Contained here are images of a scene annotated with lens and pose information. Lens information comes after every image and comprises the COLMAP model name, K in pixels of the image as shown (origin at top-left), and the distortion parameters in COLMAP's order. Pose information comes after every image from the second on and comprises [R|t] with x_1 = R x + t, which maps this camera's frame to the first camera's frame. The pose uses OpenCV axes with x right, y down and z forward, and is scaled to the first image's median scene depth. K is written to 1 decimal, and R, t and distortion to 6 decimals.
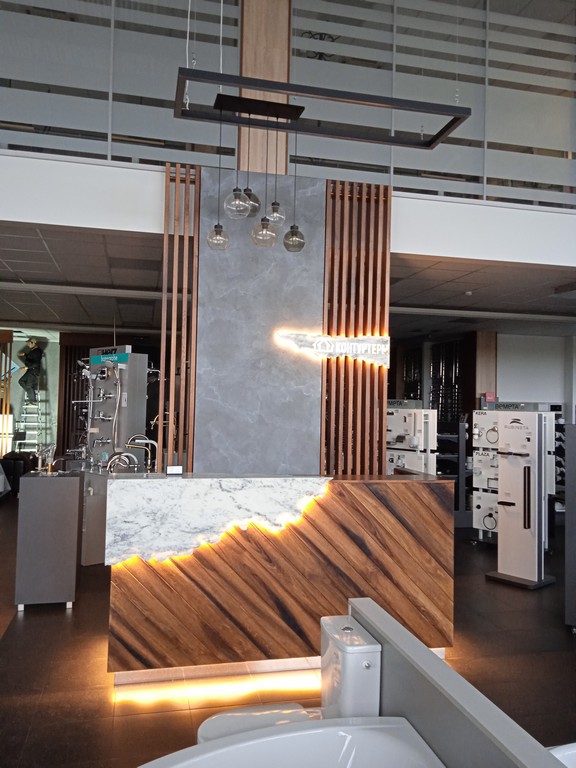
lens RADIAL K [[625.3, 0, 288.4], [0, 625.3, 384.6], [0, 0, 1]] dist [-0.005505, -0.001592]
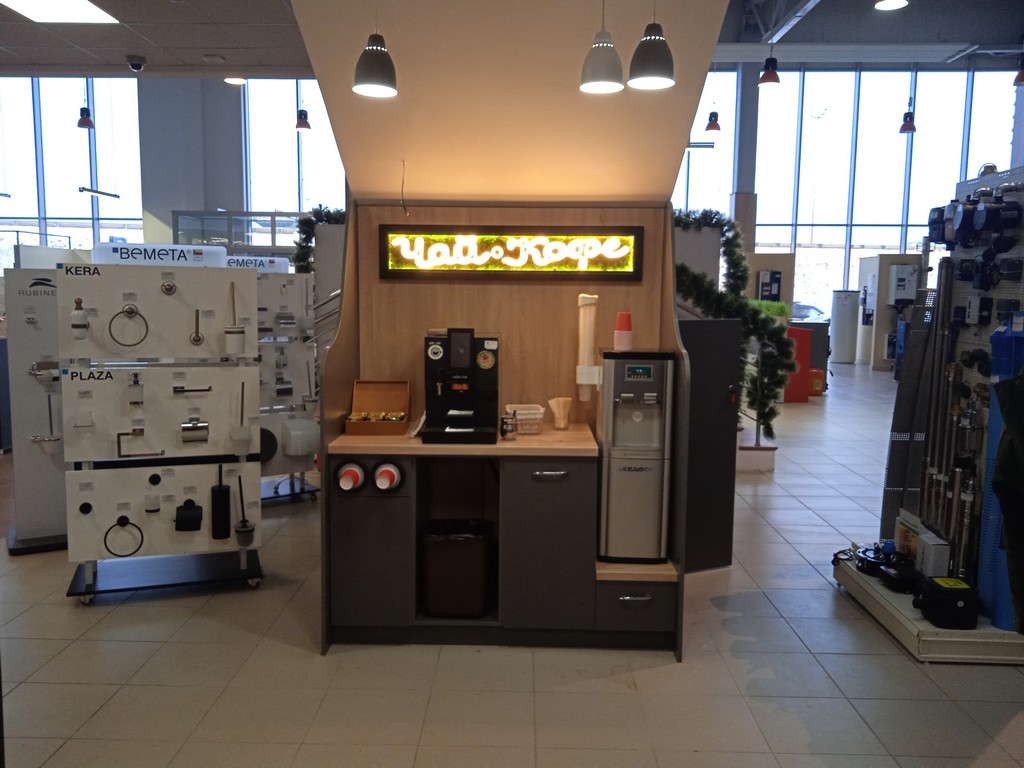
lens RADIAL K [[833.7, 0, 510.8], [0, 833.7, 384.1], [0, 0, 1]] dist [-0.005505, -0.001592]
pose [[0.254674, -0.124898, 0.958927, -0.126286], [-0.057194, 0.987943, 0.143867, 0.026400], [-0.965334, -0.091484, 0.244460, 0.627544]]
